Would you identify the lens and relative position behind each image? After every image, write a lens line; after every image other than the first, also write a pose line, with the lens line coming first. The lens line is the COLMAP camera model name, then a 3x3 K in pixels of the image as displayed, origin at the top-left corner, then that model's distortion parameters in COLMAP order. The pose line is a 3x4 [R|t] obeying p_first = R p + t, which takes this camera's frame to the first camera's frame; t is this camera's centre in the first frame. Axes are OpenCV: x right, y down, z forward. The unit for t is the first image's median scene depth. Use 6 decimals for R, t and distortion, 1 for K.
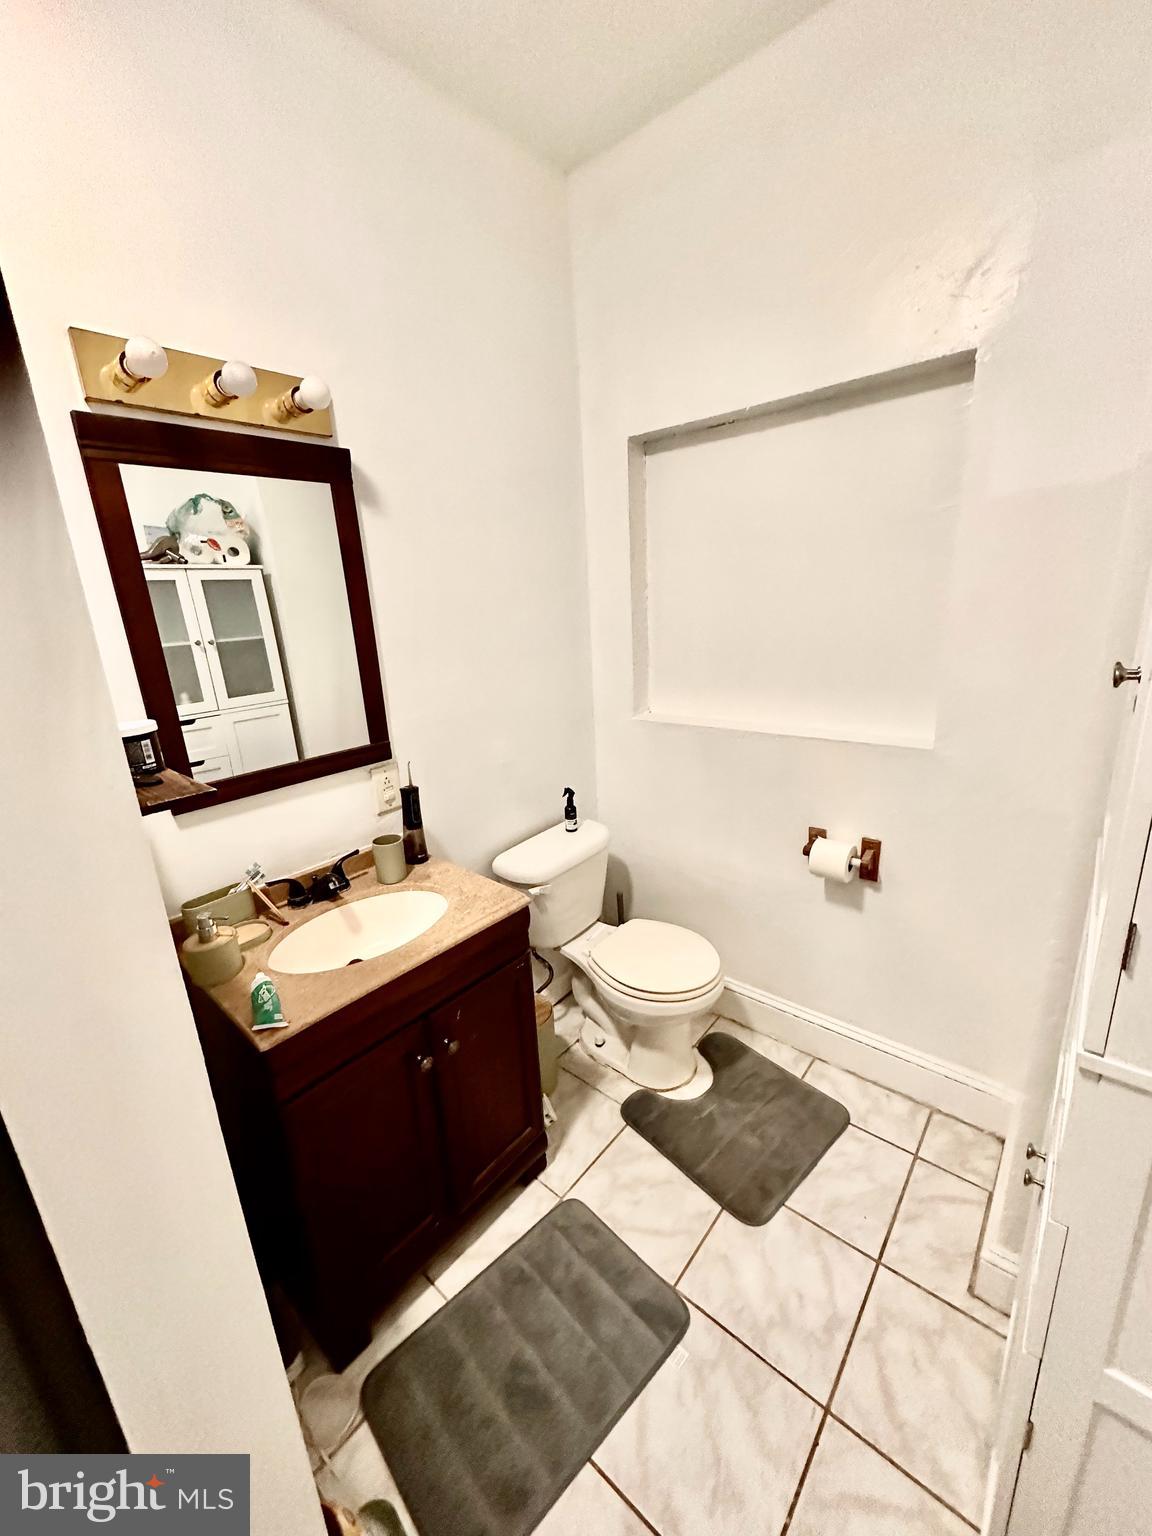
lens RADIAL K [[614.2, 0, 581.2], [0, 614.2, 772.0], [0, 0, 1]] dist [-0.002101, 0.000896]
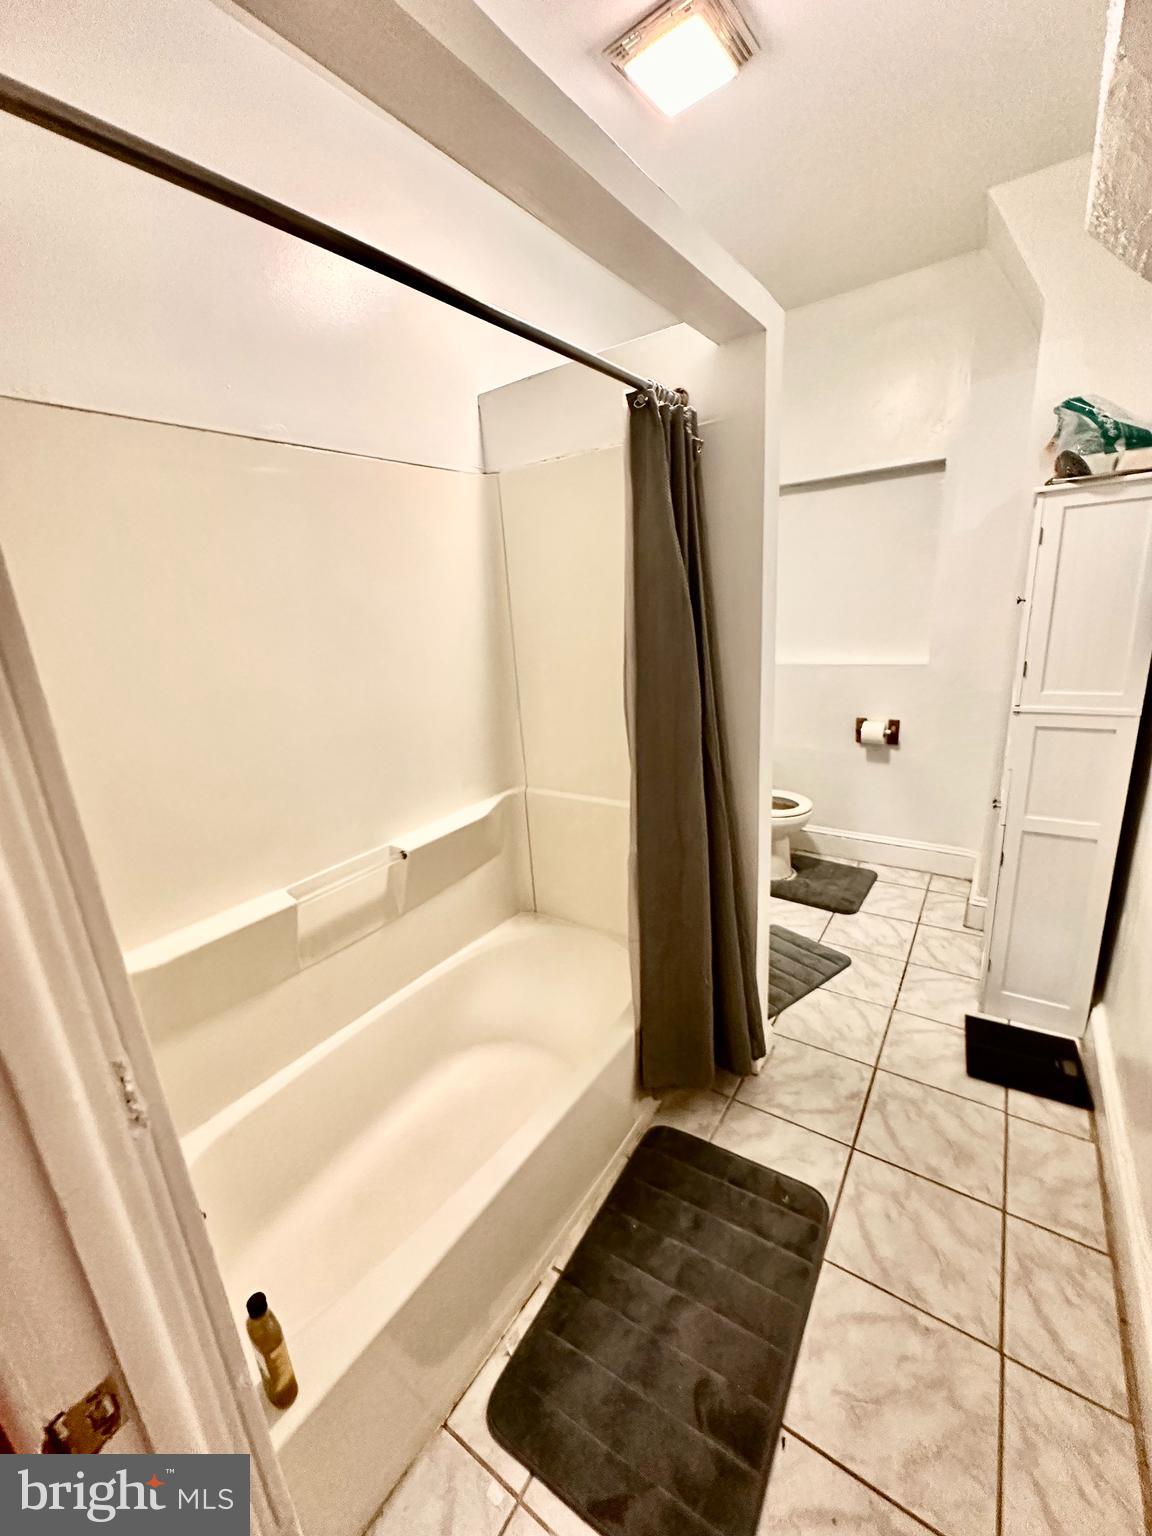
lens RADIAL K [[614.2, 0, 573.2], [0, 614.2, 764.8], [0, 0, 1]] dist [-0.002101, 0.000896]
pose [[0.995743, -0.033191, 0.085989, -0.599119], [0.034324, 0.999342, -0.011732, 0.224345], [-0.085543, 0.014633, 0.996227, -0.677362]]
